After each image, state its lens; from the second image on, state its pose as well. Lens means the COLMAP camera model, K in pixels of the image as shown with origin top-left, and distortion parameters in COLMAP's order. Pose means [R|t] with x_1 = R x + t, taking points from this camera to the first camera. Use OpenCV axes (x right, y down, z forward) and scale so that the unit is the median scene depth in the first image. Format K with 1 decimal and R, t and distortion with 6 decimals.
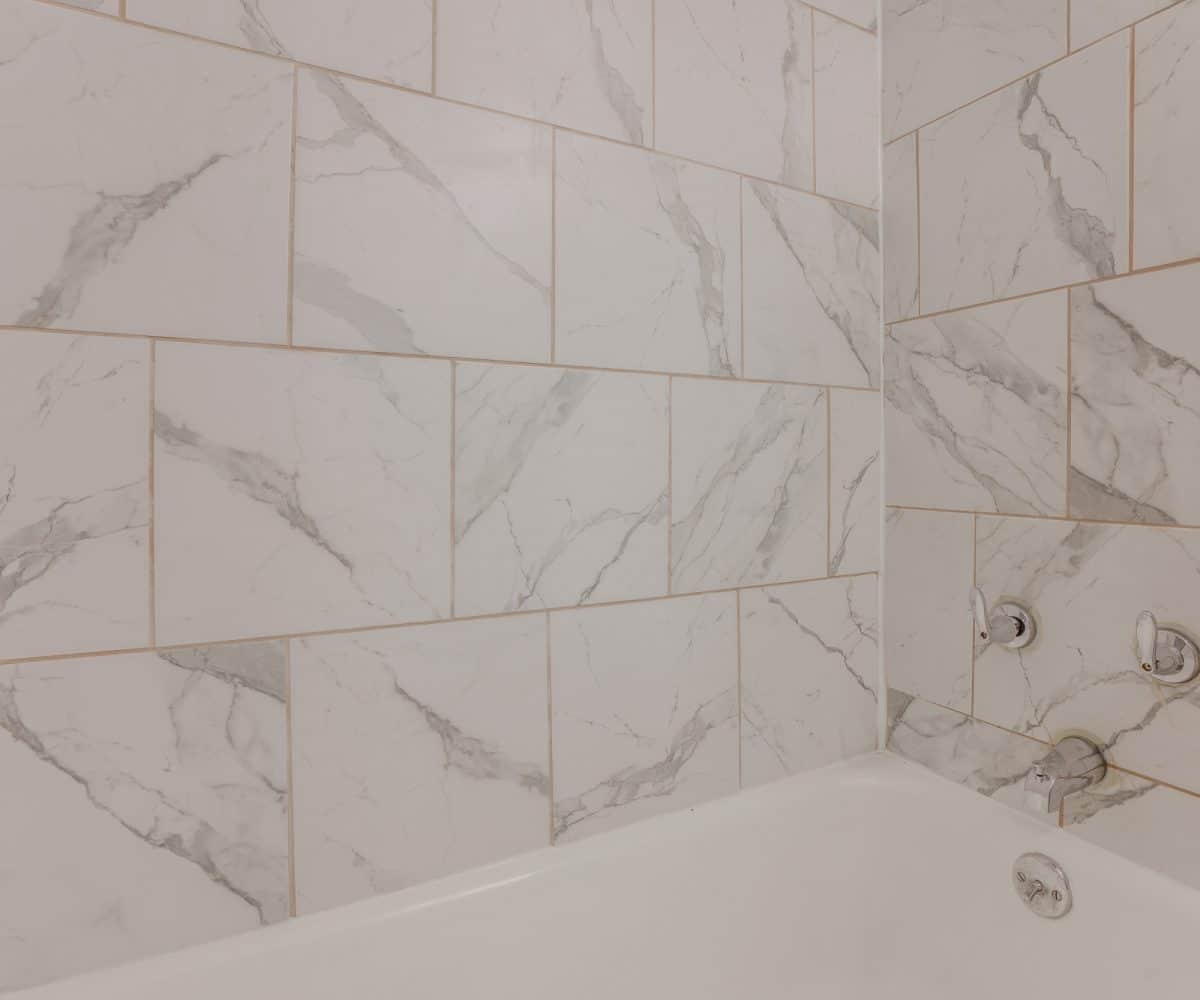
lens RADIAL K [[690.2, 0, 590.1], [0, 690.2, 483.7], [0, 0, 1]] dist [-0.064070, 0.019058]
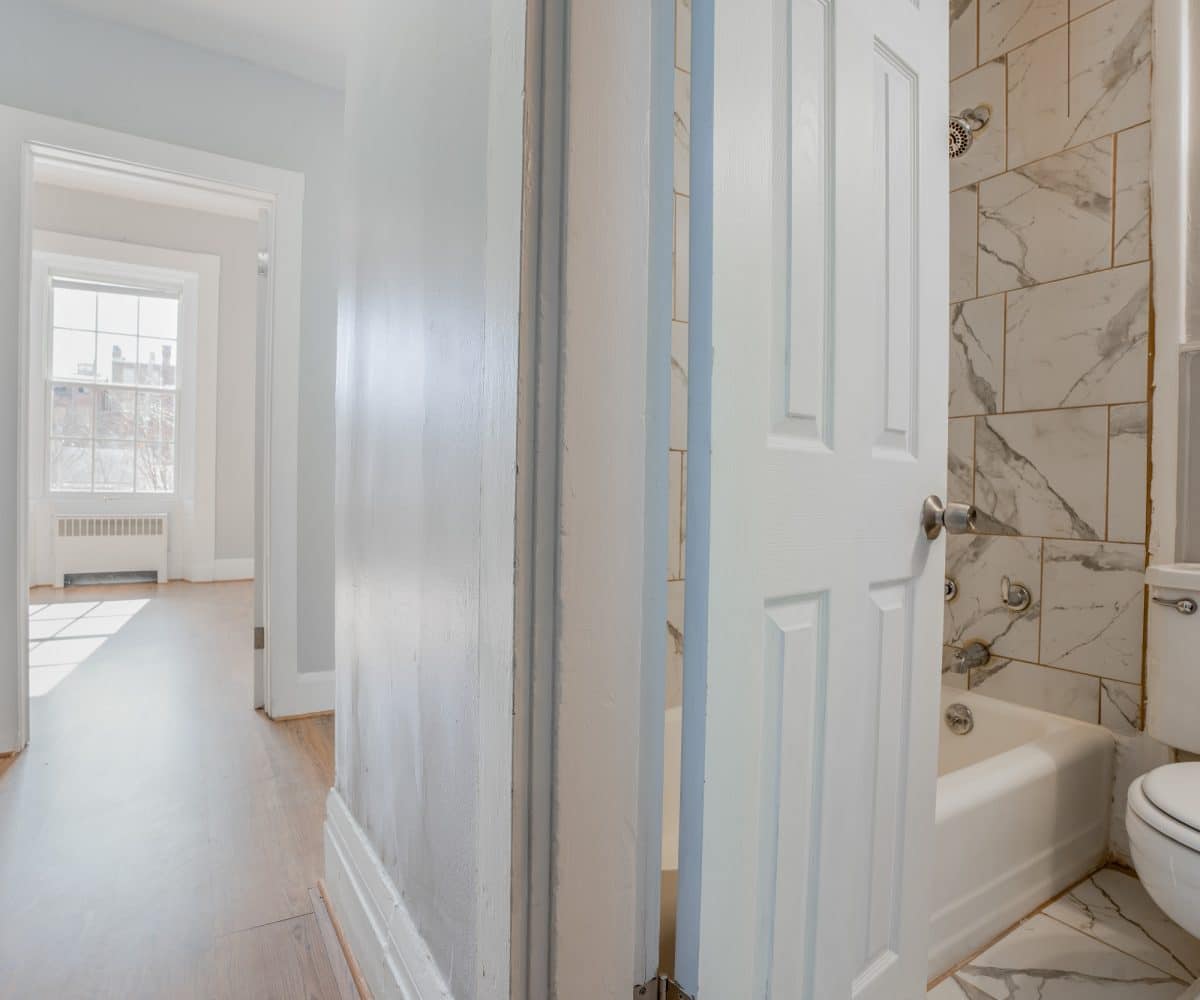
lens RADIAL K [[678.4, 0, 586.8], [0, 678.4, 501.0], [0, 0, 1]] dist [-0.081446, 0.030203]
pose [[0.998007, 0.017920, 0.060506, -0.575347], [-0.017250, 0.999784, -0.011579, 0.000133], [-0.060701, 0.010512, 0.998101, -0.929976]]
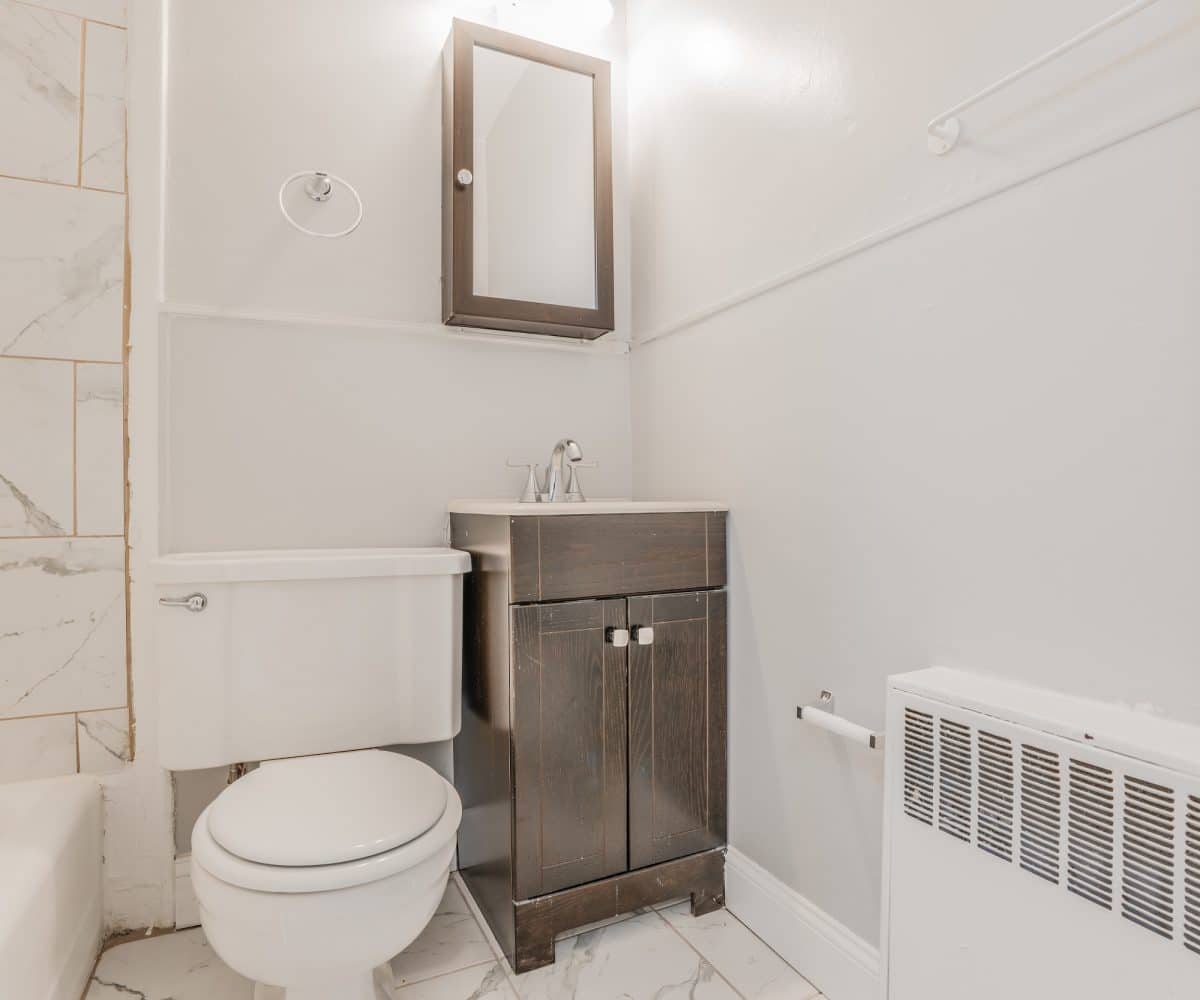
lens RADIAL K [[705.2, 0, 582.5], [0, 705.2, 492.6], [0, 0, 1]] dist [-0.070945, 0.030237]
pose [[0.056551, 0.003528, 0.998393, -0.439006], [0.024257, 0.999694, -0.004907, 0.005586], [-0.998105, 0.024495, 0.056448, -0.407952]]
